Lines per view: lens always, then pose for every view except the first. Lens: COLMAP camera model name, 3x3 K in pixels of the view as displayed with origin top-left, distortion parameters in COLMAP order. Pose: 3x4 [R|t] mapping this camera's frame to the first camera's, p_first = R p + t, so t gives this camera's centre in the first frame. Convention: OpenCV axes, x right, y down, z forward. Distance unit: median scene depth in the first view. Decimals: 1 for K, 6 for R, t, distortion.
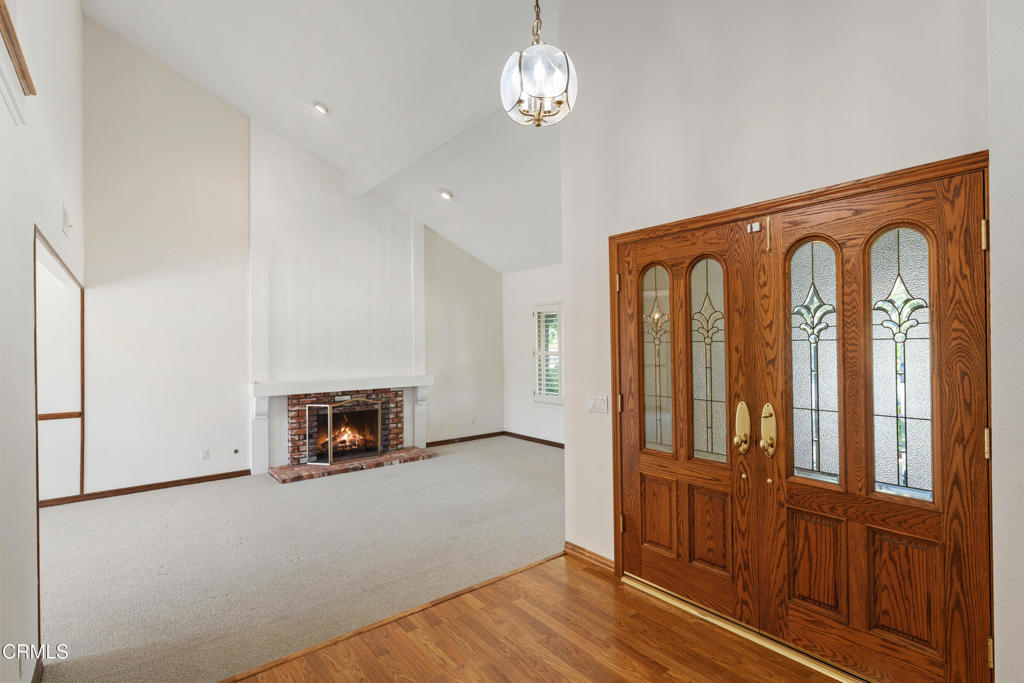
lens RADIAL K [[500.8, 0, 515.9], [0, 500.8, 336.4], [0, 0, 1]] dist [-0.000147, 0.000099]
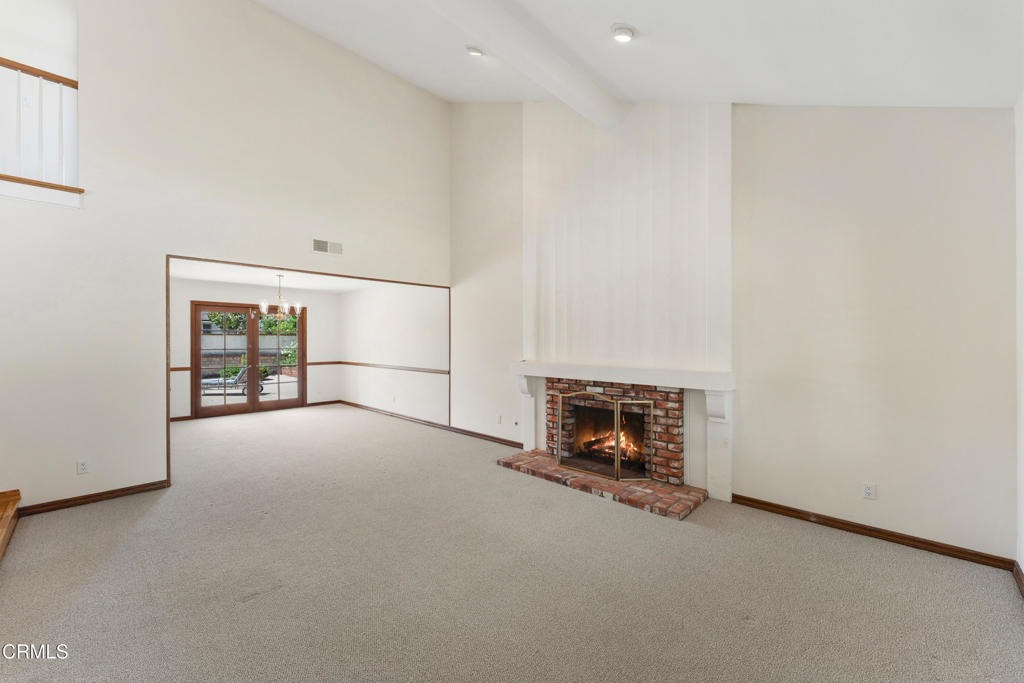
lens RADIAL K [[405.6, 0, 514.7], [0, 405.6, 339.3], [0, 0, 1]] dist [-0.001550, -0.000149]
pose [[0.137696, 0.003848, -0.990467, 0.265165], [0.004317, 0.999981, 0.004485, 0.040600], [0.990465, -0.004893, 0.137677, 0.780330]]
